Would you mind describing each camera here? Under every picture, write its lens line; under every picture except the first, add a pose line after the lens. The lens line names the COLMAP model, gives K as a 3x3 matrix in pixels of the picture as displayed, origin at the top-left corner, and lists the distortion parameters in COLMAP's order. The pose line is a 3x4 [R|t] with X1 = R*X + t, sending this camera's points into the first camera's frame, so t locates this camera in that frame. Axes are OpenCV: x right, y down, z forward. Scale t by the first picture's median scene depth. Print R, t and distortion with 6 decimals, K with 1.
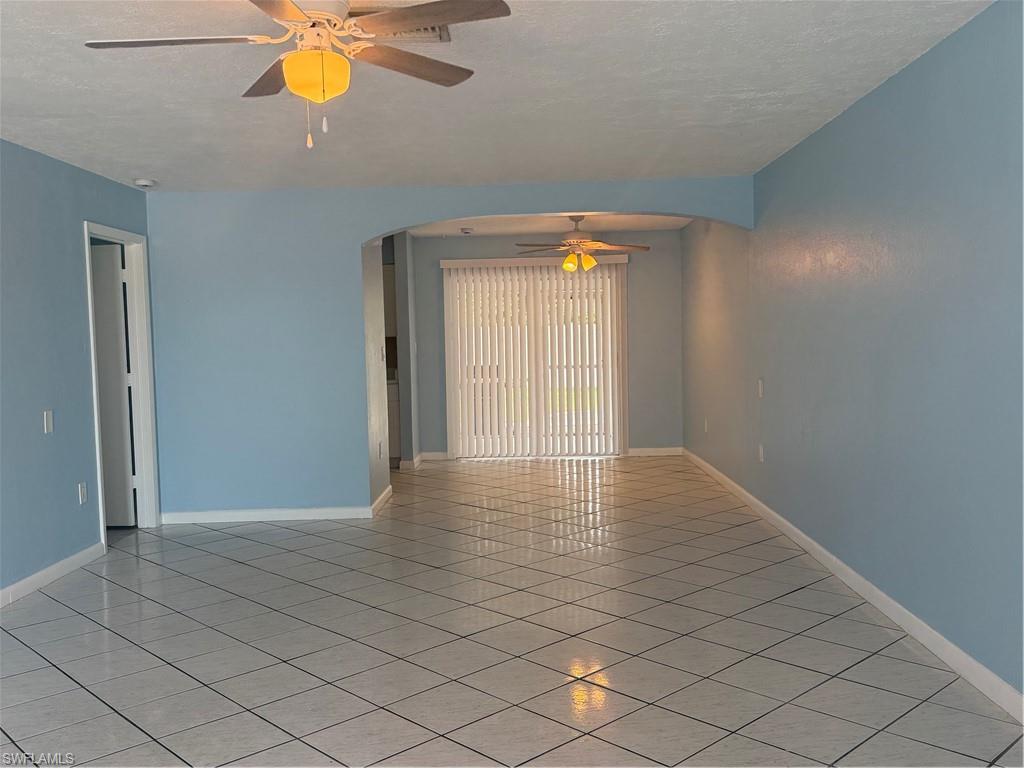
lens RADIAL K [[904.1, 0, 506.8], [0, 904.1, 376.3], [0, 0, 1]] dist [0.113687, -0.127774]
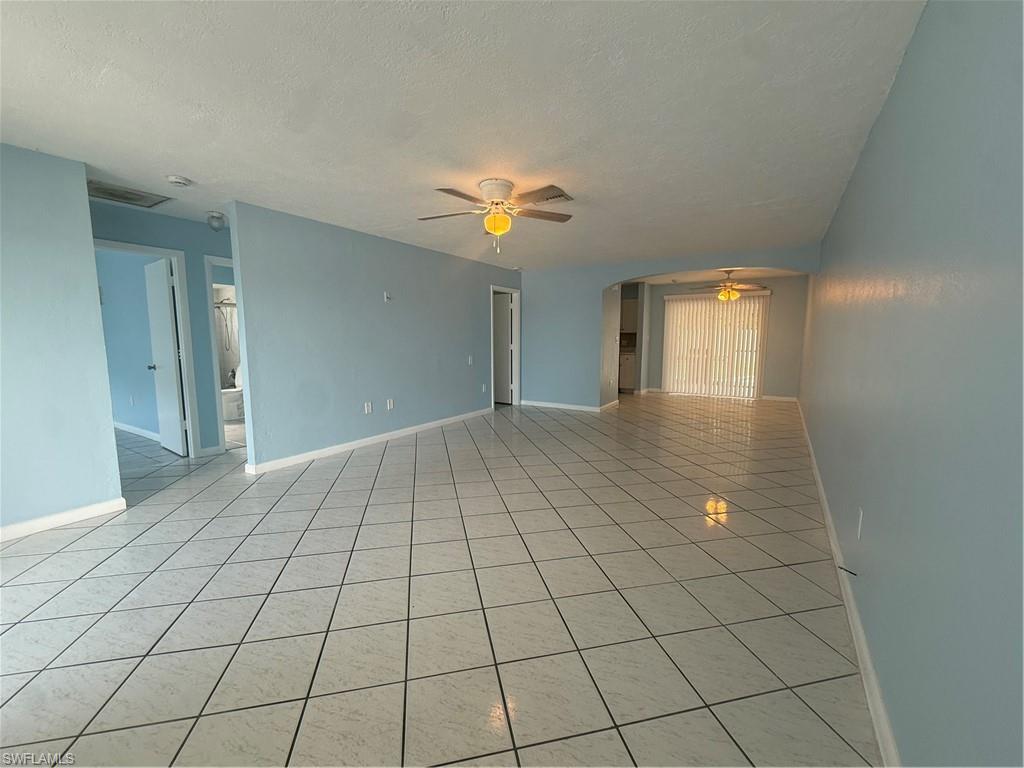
lens RADIAL K [[409.1, 0, 505.1], [0, 409.1, 383.6], [0, 0, 1]] dist [0.000135, 0.000201]
pose [[0.857368, 0.085108, -0.507619, 0.128901], [-0.044350, 0.994782, 0.091878, 0.001138], [0.512790, -0.056260, 0.856669, 0.007150]]
